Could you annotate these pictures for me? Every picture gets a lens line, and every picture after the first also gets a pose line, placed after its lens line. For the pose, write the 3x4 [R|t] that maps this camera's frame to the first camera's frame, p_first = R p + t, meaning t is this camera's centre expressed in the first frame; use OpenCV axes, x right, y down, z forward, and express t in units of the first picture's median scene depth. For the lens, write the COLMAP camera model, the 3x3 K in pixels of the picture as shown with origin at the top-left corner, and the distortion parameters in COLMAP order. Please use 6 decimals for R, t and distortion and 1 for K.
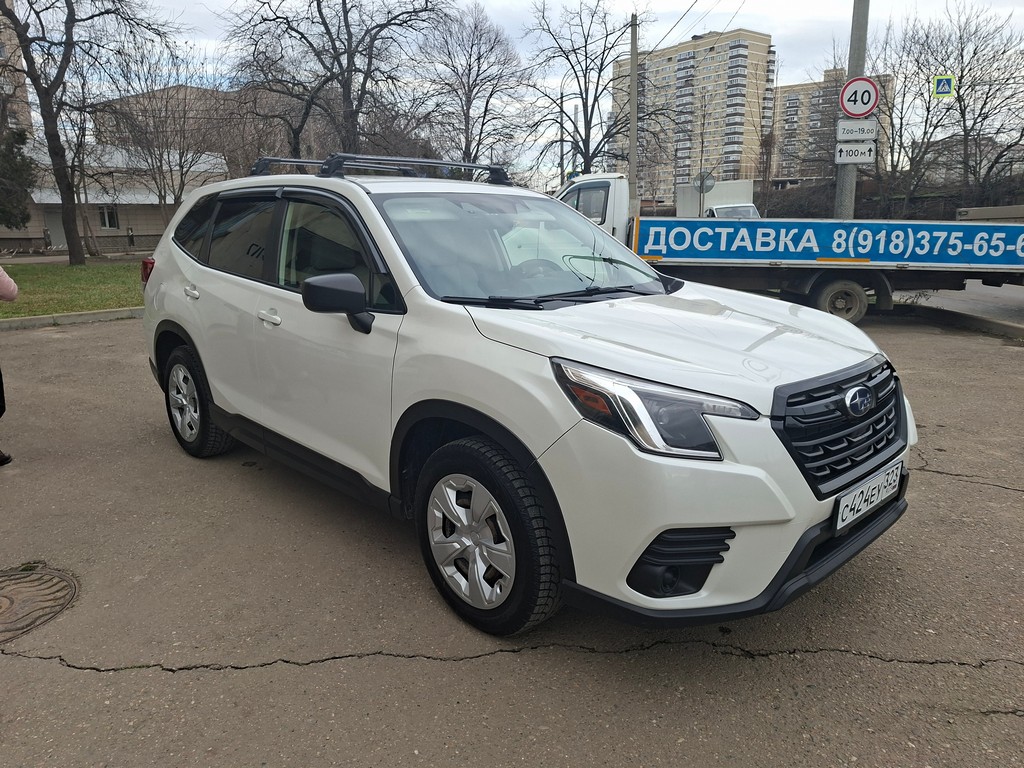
lens RADIAL K [[717.5, 0, 492.5], [0, 717.5, 384.7], [0, 0, 1]] dist [0.059391, -0.053455]
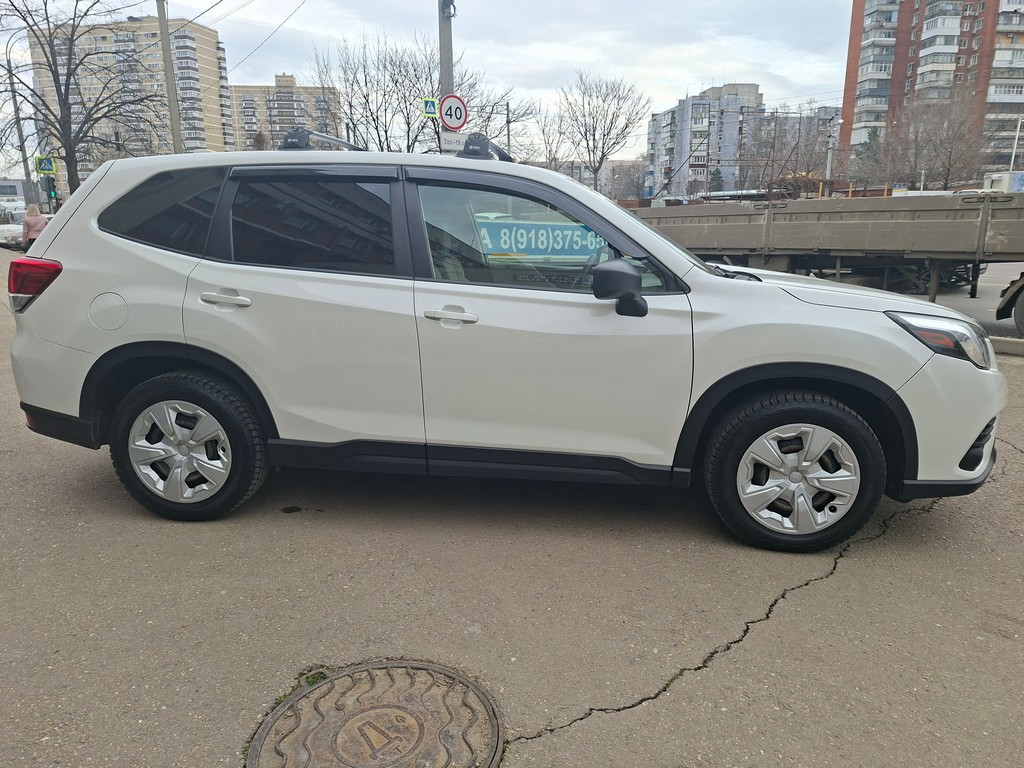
lens RADIAL K [[737.4, 0, 518.7], [0, 737.4, 387.0], [0, 0, 1]] dist [0.066790, -0.063529]
pose [[0.766048, -0.133078, 0.628856, -0.278549], [0.136450, 0.989704, 0.043223, -0.011466], [-0.628133, 0.052697, 0.776319, 0.084974]]
